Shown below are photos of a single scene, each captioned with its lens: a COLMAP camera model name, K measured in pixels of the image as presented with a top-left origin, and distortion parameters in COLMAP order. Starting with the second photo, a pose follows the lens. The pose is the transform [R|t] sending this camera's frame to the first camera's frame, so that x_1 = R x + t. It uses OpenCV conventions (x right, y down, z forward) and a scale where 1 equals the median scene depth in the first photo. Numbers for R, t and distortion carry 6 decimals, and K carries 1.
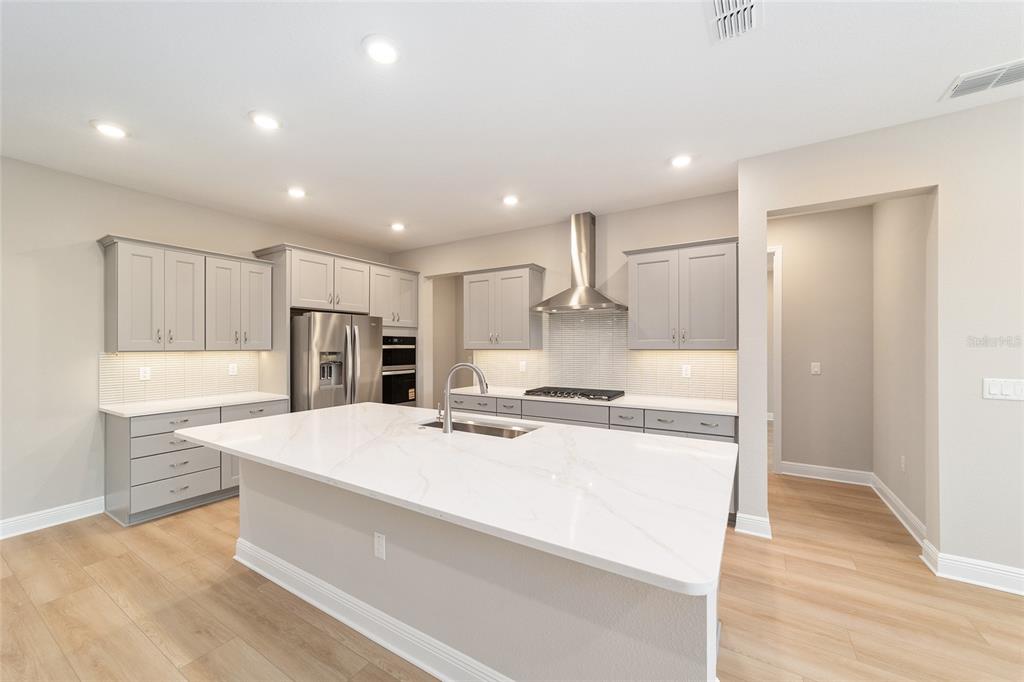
lens RADIAL K [[392.1, 0, 500.9], [0, 392.1, 344.1], [0, 0, 1]] dist [-0.005242, 0.002736]
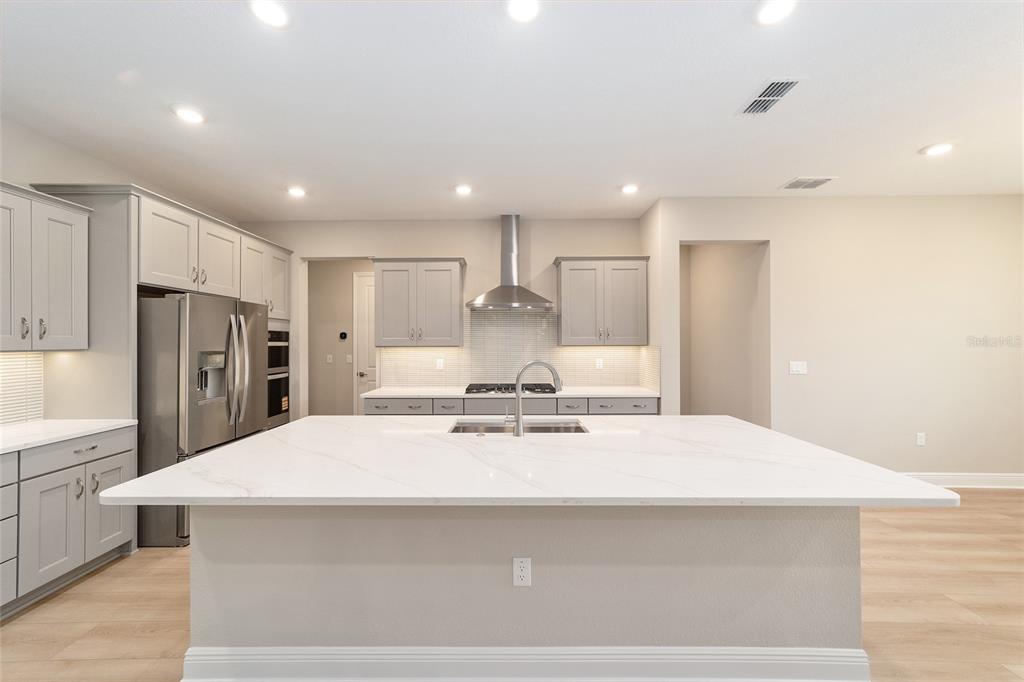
lens RADIAL K [[392.1, 0, 503.9], [0, 392.1, 340.1], [0, 0, 1]] dist [-0.005242, 0.002736]
pose [[0.850913, 0.001037, 0.525305, -0.349145], [-0.000237, 0.999999, -0.001591, 0.000223], [-0.525306, 0.001230, 0.850912, 0.121933]]
